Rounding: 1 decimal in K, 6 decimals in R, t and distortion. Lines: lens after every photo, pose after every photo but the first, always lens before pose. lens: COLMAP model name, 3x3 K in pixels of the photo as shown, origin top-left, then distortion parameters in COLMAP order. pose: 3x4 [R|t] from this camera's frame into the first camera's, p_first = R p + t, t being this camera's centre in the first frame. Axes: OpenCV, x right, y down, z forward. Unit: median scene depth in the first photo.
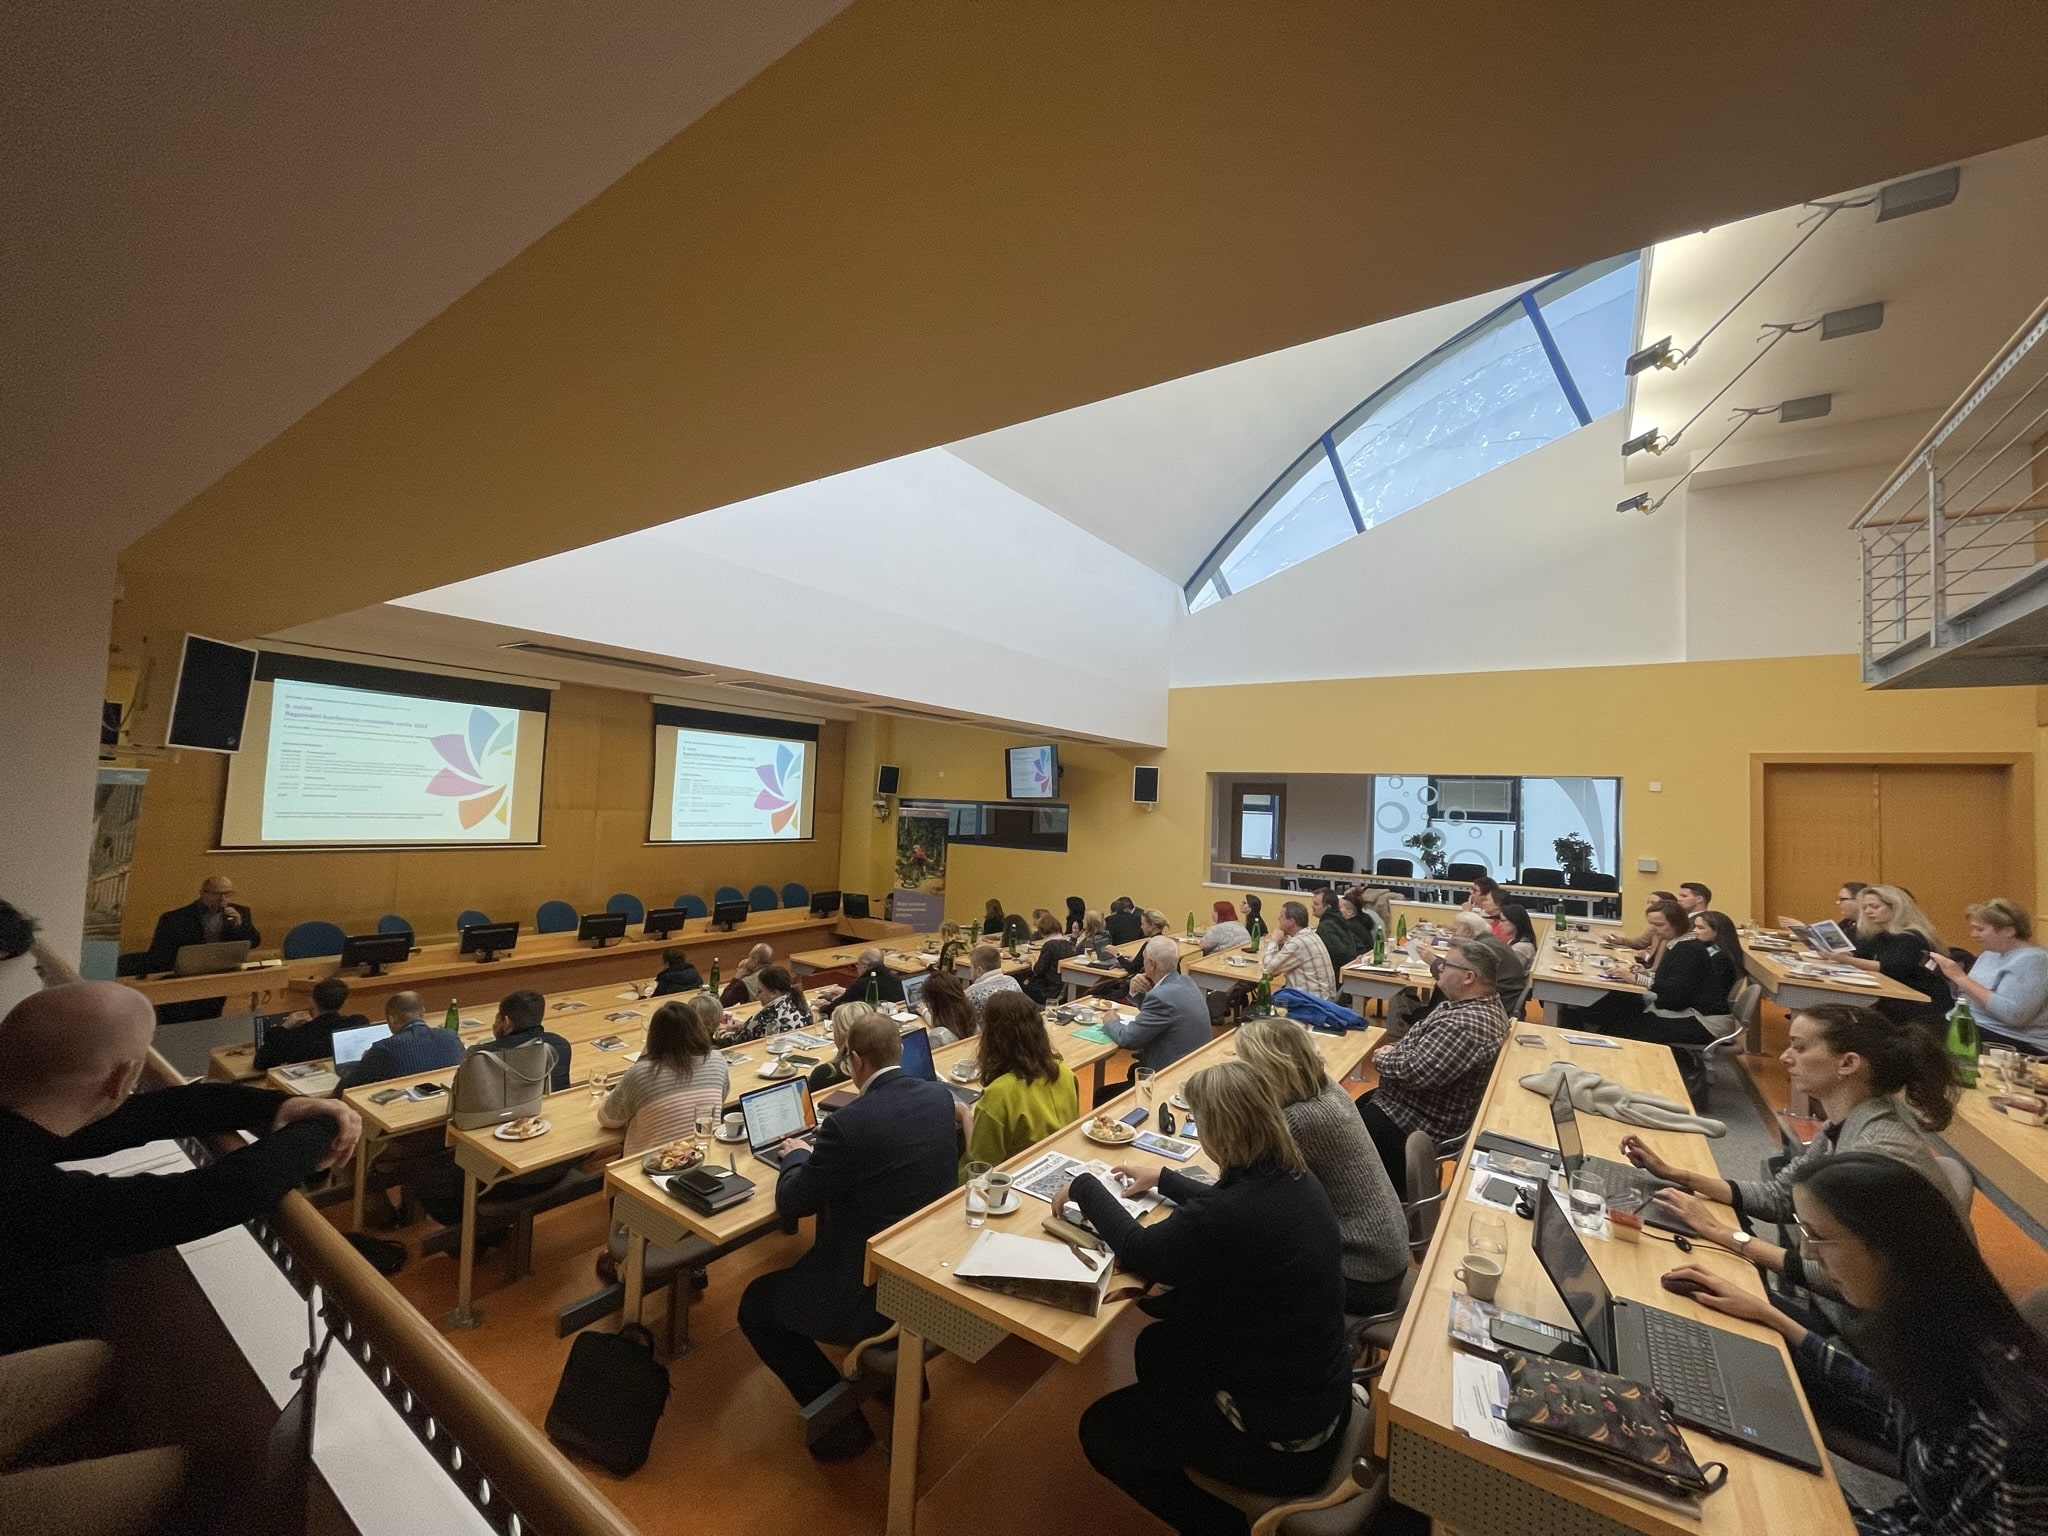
lens RADIAL K [[820.2, 0, 1024.0], [0, 820.2, 768.0], [0, 0, 1]] dist [-0.000612, -0.000017]
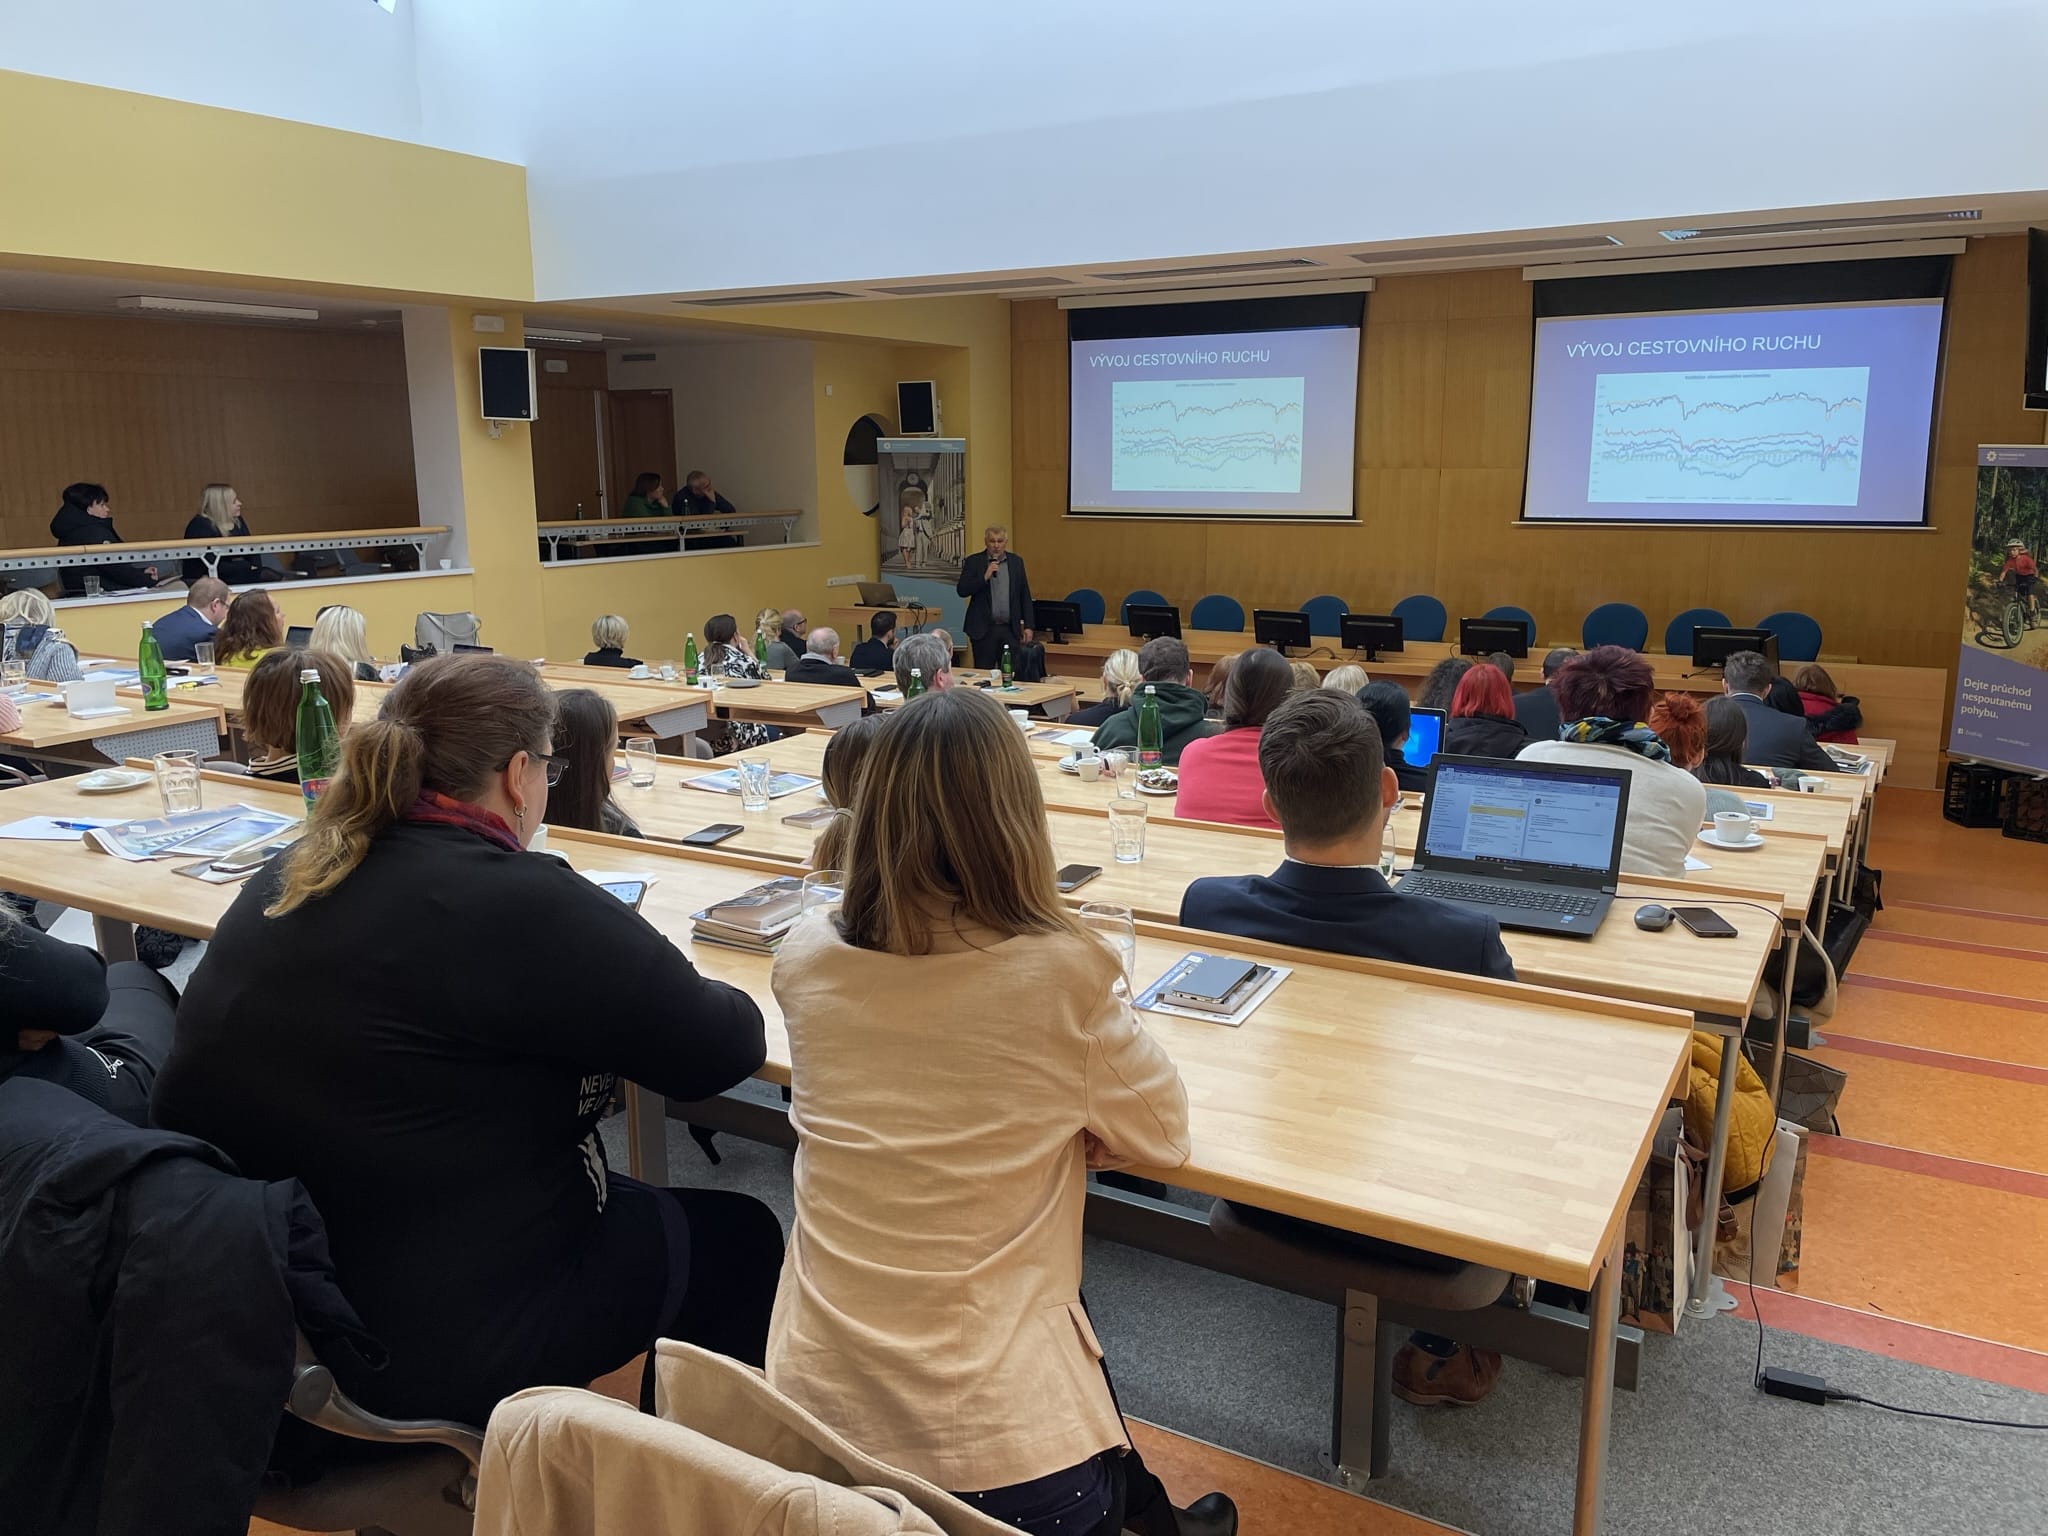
lens RADIAL K [[1519.1, 0, 1024.0], [0, 1519.1, 768.0], [0, 0, 1]] dist [0.165801, -0.189106]
pose [[0.085069, 0.168018, -0.982107, 0.699366], [0.051596, 0.983614, 0.172745, 0.055318], [0.995038, -0.065368, 0.075006, 0.547979]]
